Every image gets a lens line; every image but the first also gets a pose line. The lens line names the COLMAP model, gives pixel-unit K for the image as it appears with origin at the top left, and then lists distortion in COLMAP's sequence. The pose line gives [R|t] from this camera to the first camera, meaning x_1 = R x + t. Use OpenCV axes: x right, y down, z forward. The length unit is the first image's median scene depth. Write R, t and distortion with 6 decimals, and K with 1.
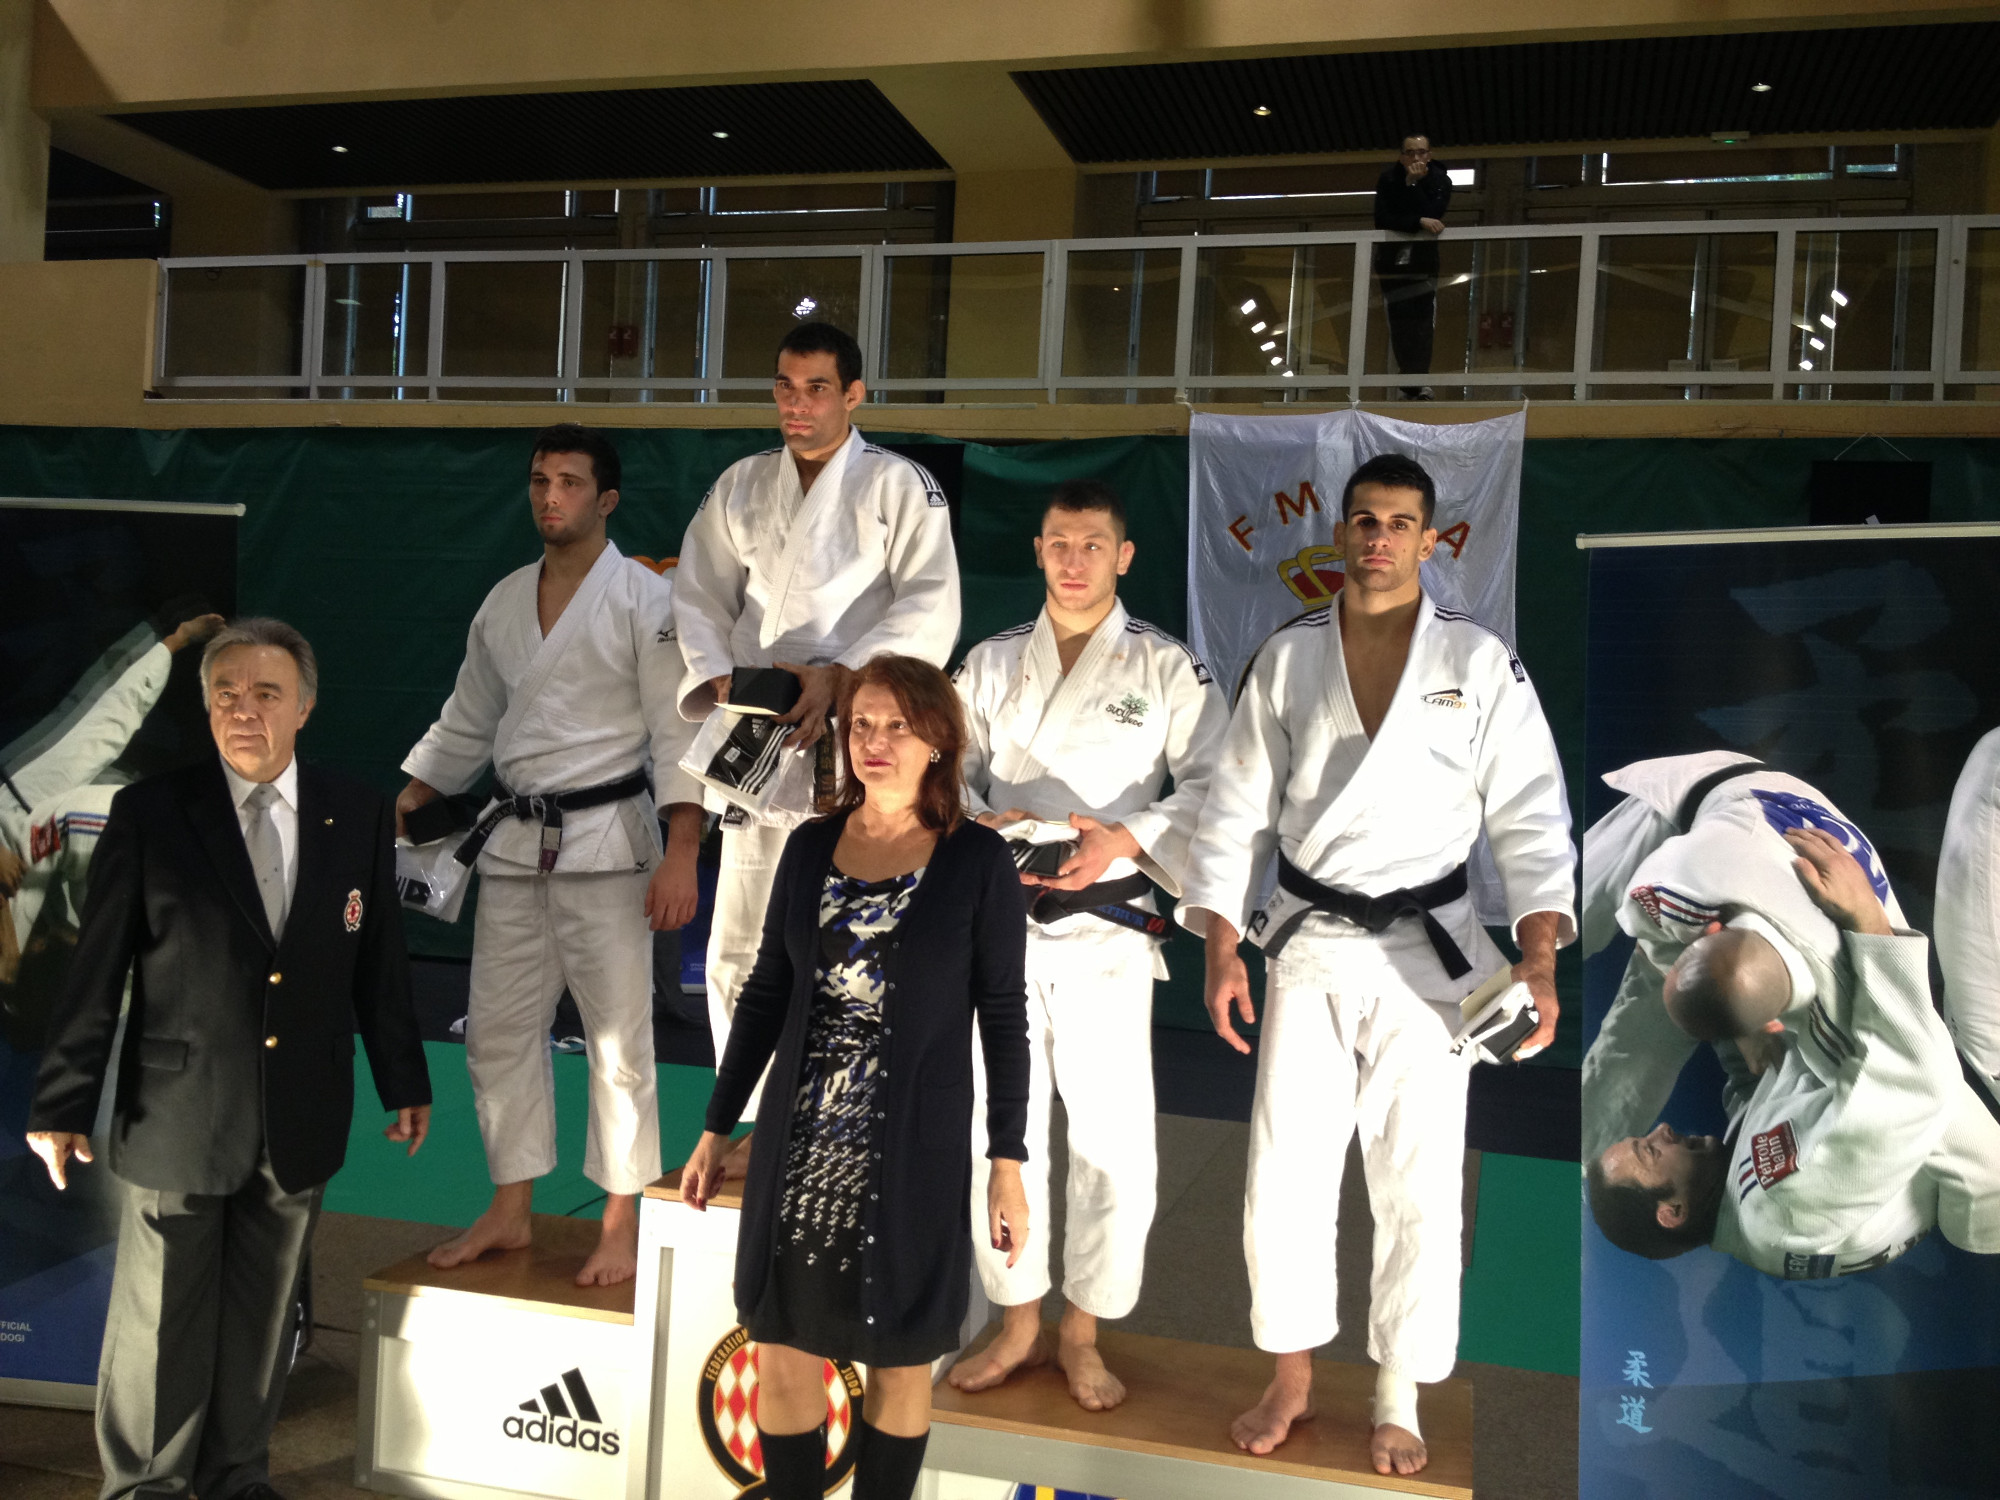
lens RADIAL K [[2037.0, 0, 1089.2], [0, 2037.0, 744.3], [0, 0, 1]] dist [0.143316, -0.355416]
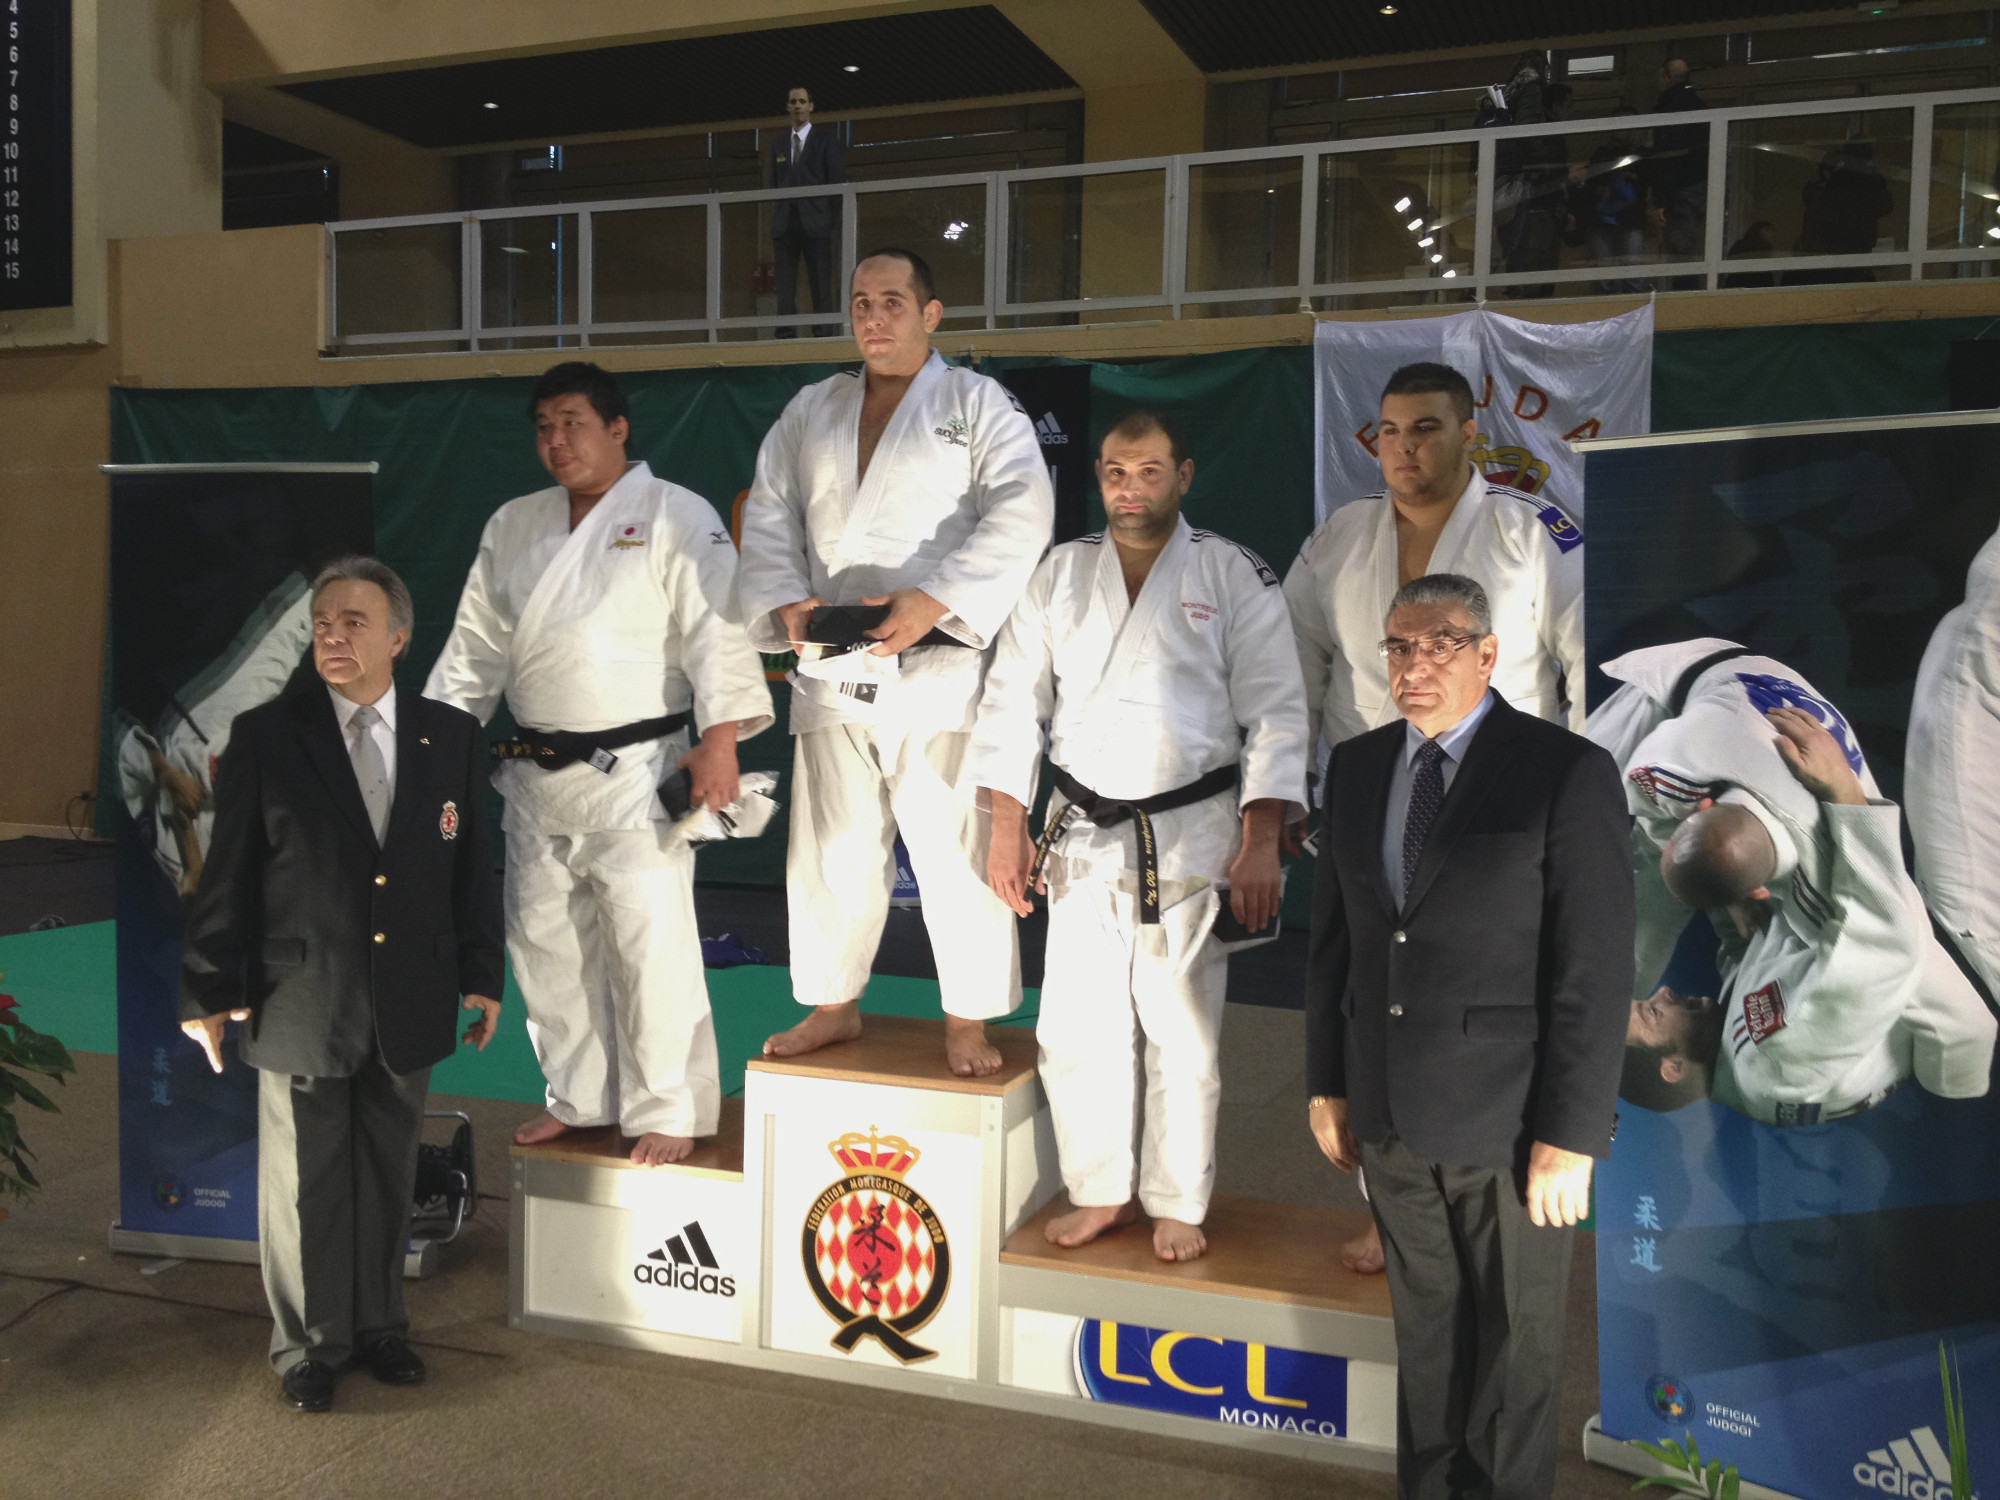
lens RADIAL K [[2042.9, 0, 1067.9], [0, 2042.9, 756.3], [0, 0, 1]] dist [0.160387, -0.489700]
pose [[0.994802, -0.028379, -0.097794, 0.068890], [0.032906, 0.998445, 0.044999, 0.004619], [0.096365, -0.047983, 0.994189, -0.085472]]
